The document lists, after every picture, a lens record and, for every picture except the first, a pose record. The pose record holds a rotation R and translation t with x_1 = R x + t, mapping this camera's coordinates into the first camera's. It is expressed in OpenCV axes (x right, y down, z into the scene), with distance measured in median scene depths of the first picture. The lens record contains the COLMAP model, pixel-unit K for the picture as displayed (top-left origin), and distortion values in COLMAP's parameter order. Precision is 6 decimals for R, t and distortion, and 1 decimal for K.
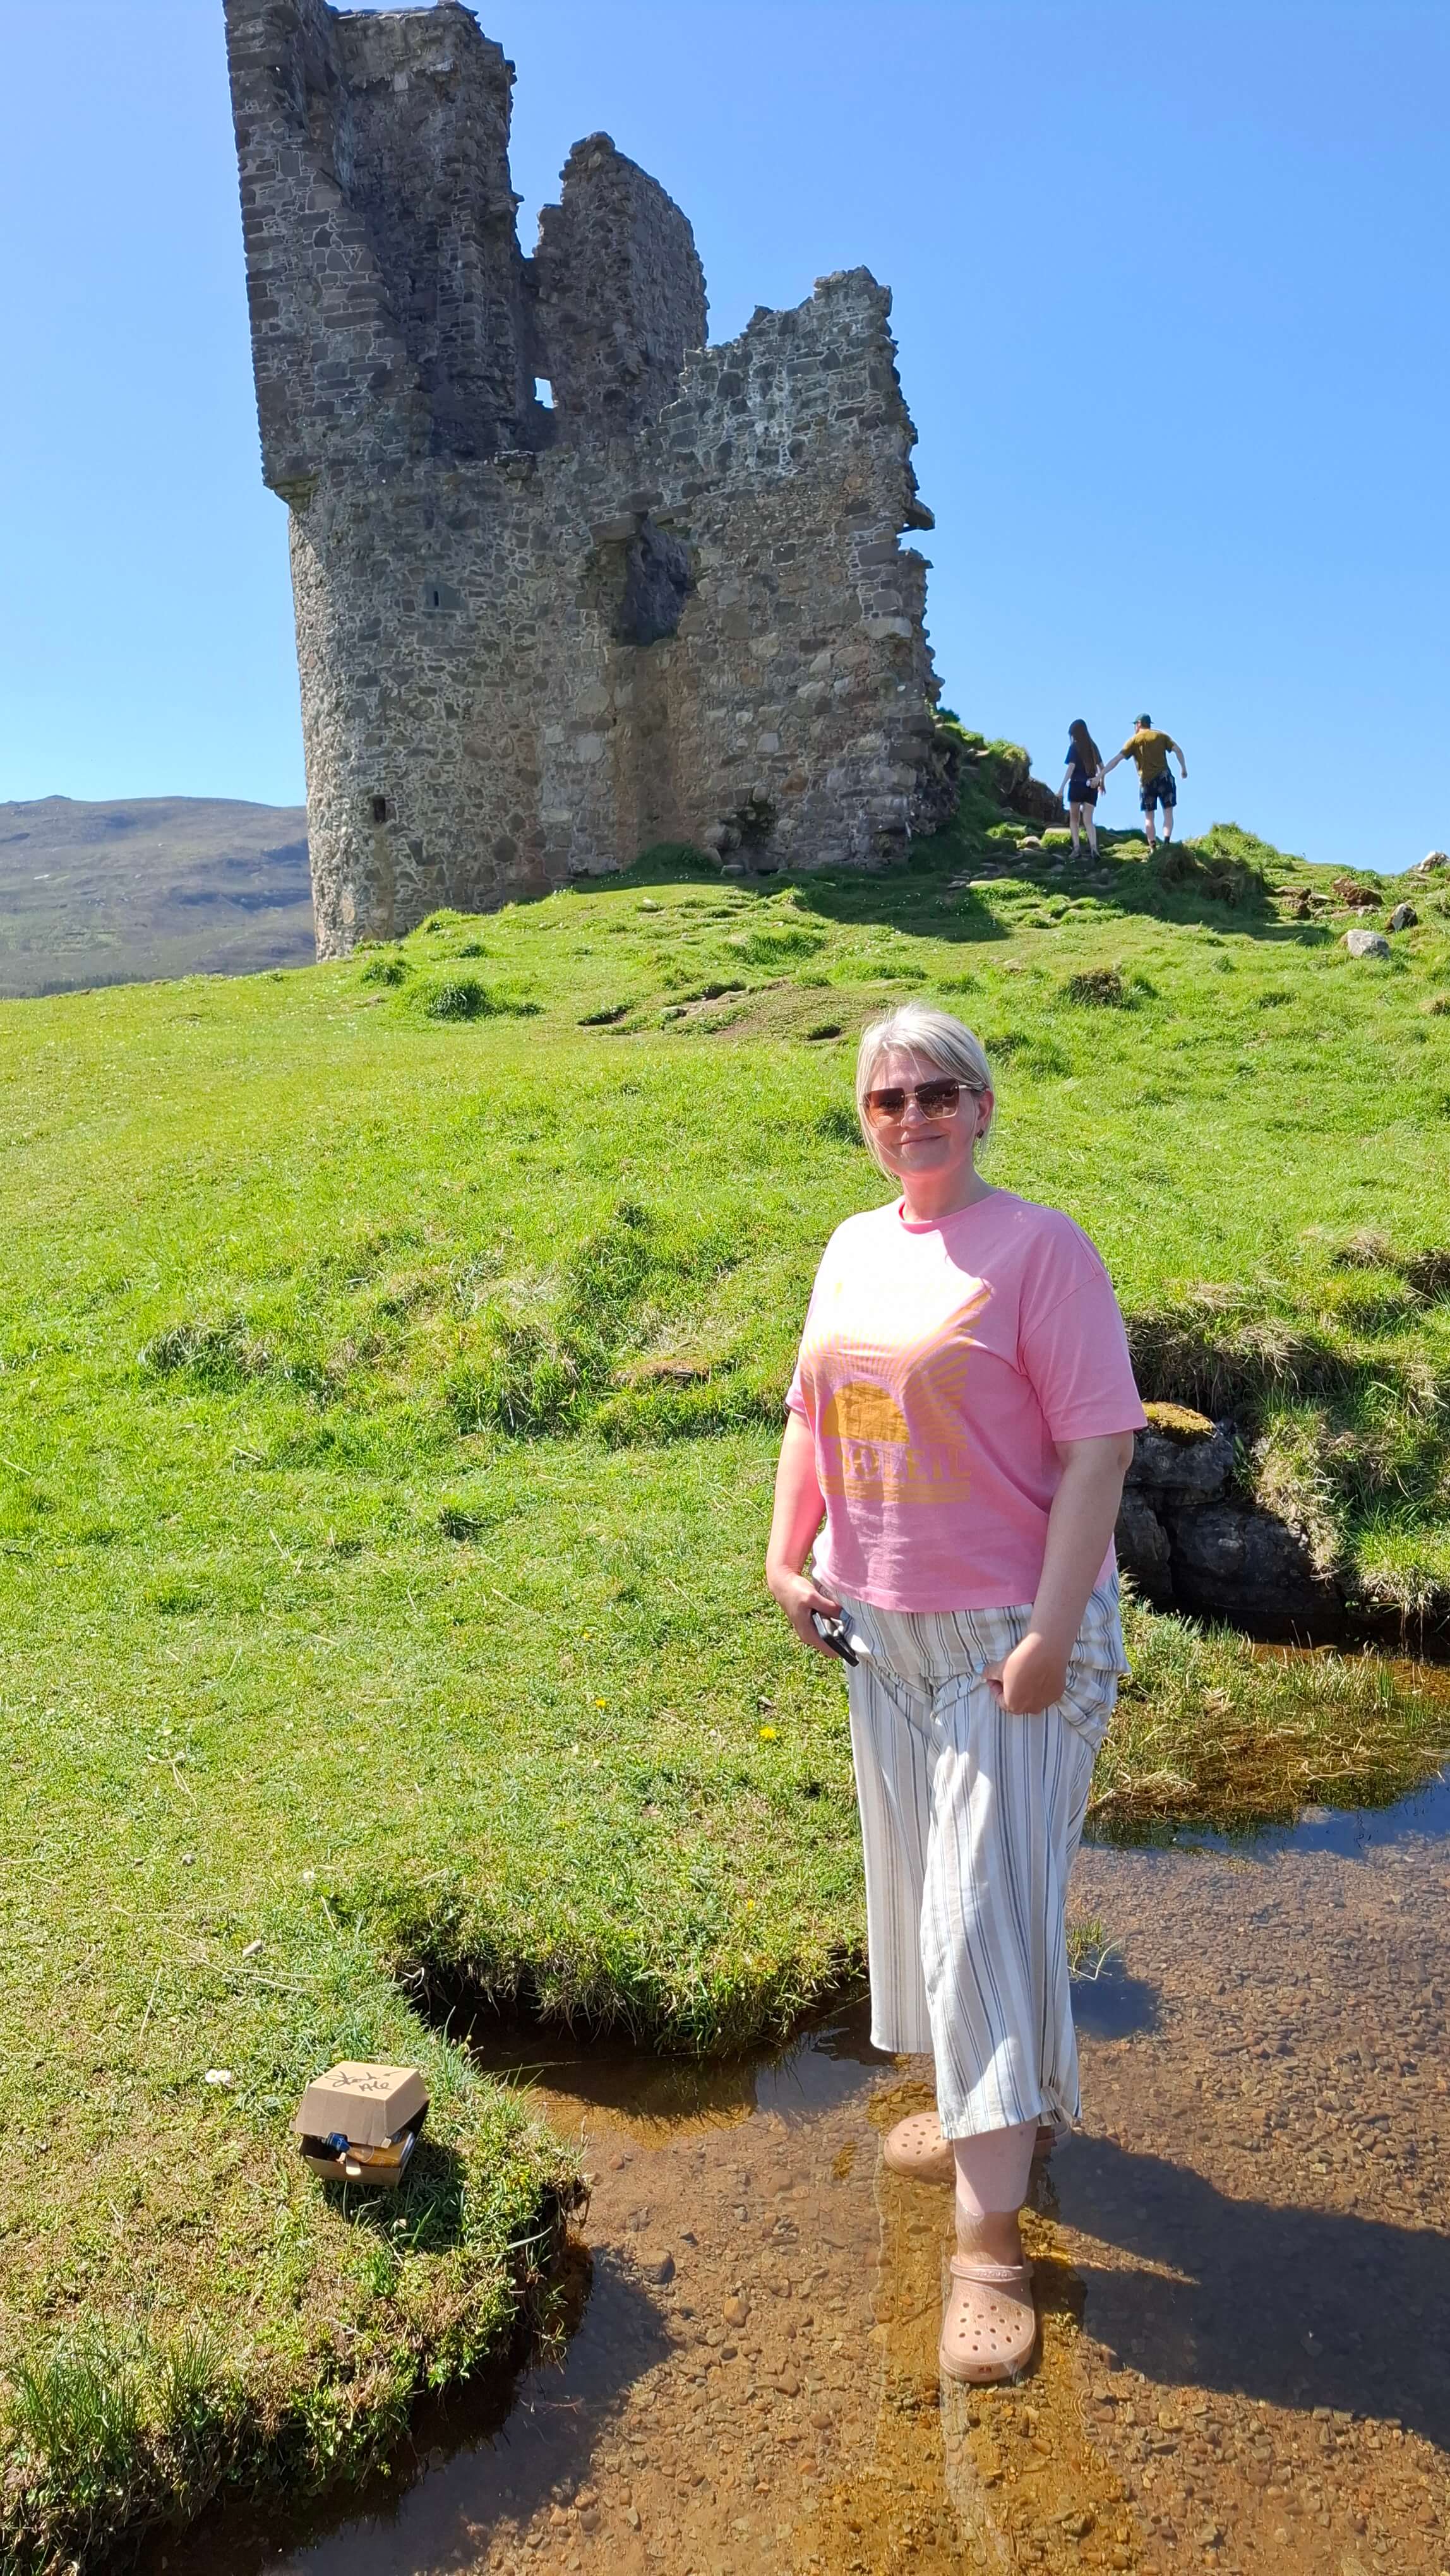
lens RADIAL K [[2013.9, 0, 725.0], [0, 2013.9, 1288.0], [0, 0, 1]] dist [0.083002, -0.005418]
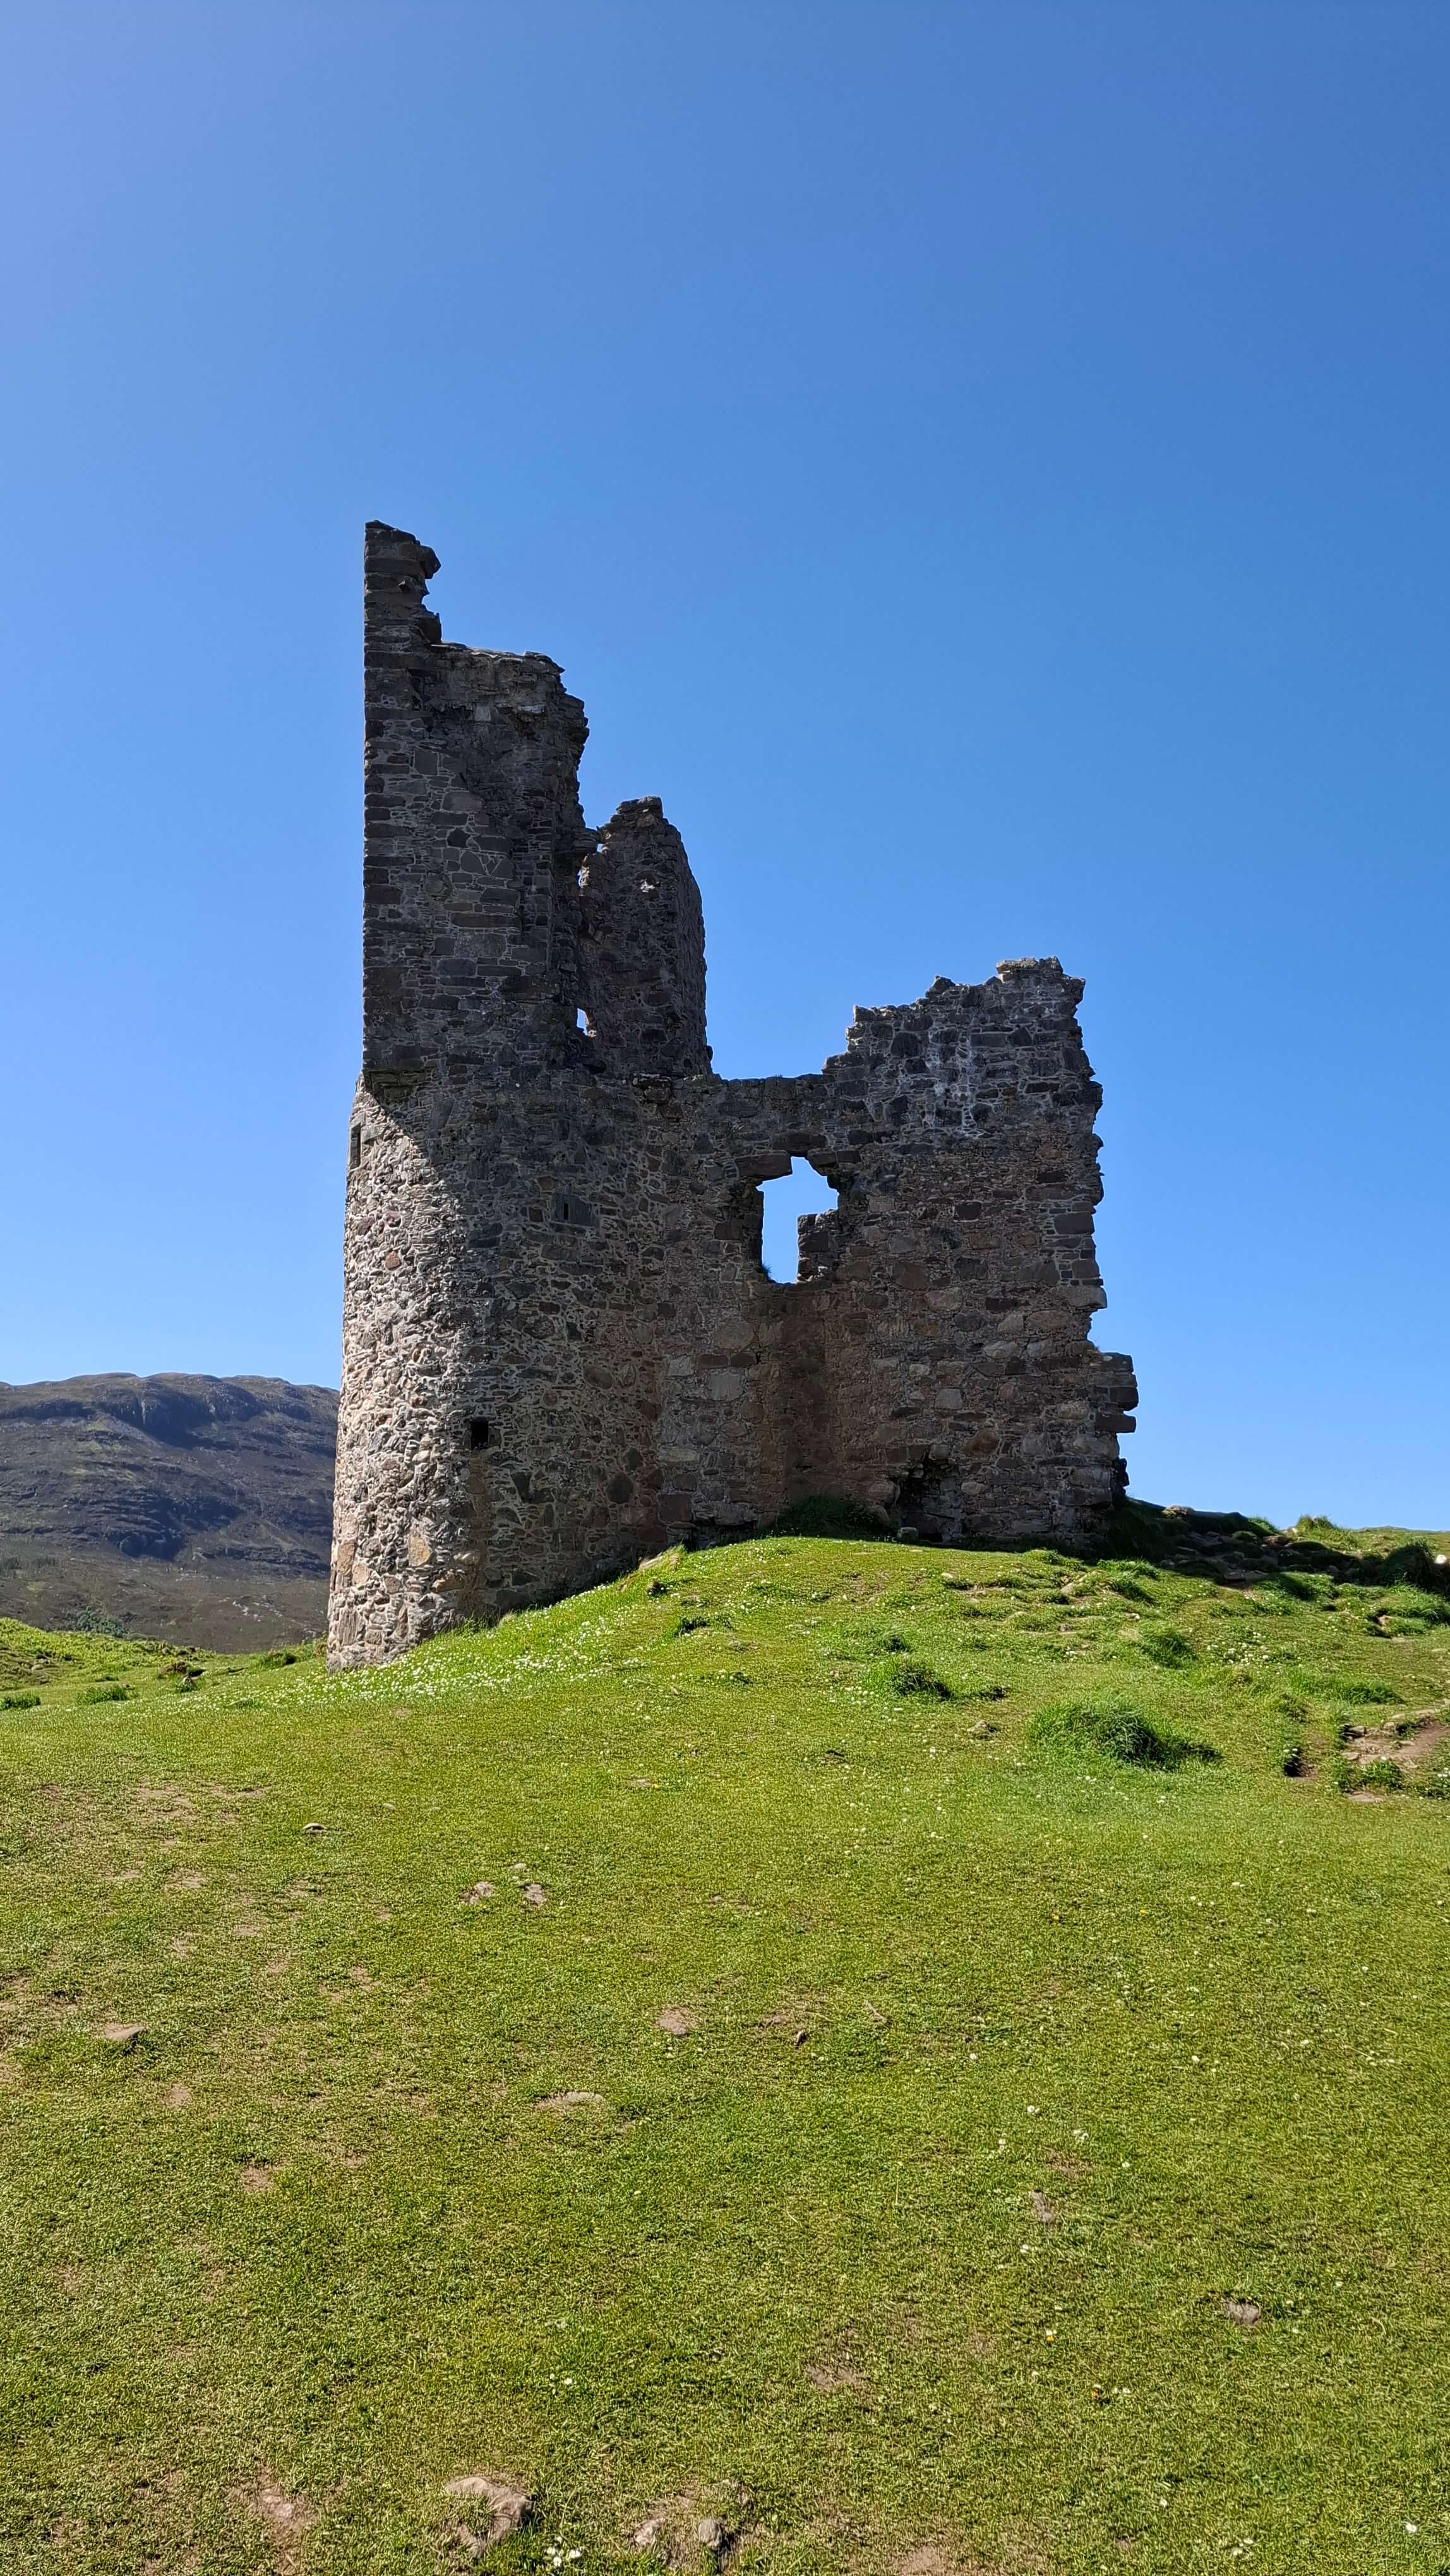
lens RADIAL K [[1886.2, 0, 725.0], [0, 1886.2, 1288.0], [0, 0, 1]] dist [0.355983, -0.804504]
pose [[0.934626, 0.101854, 0.340735, -0.357033], [0.004788, 0.954418, -0.298433, -0.057906], [-0.355600, 0.280555, 0.891537, 0.242924]]
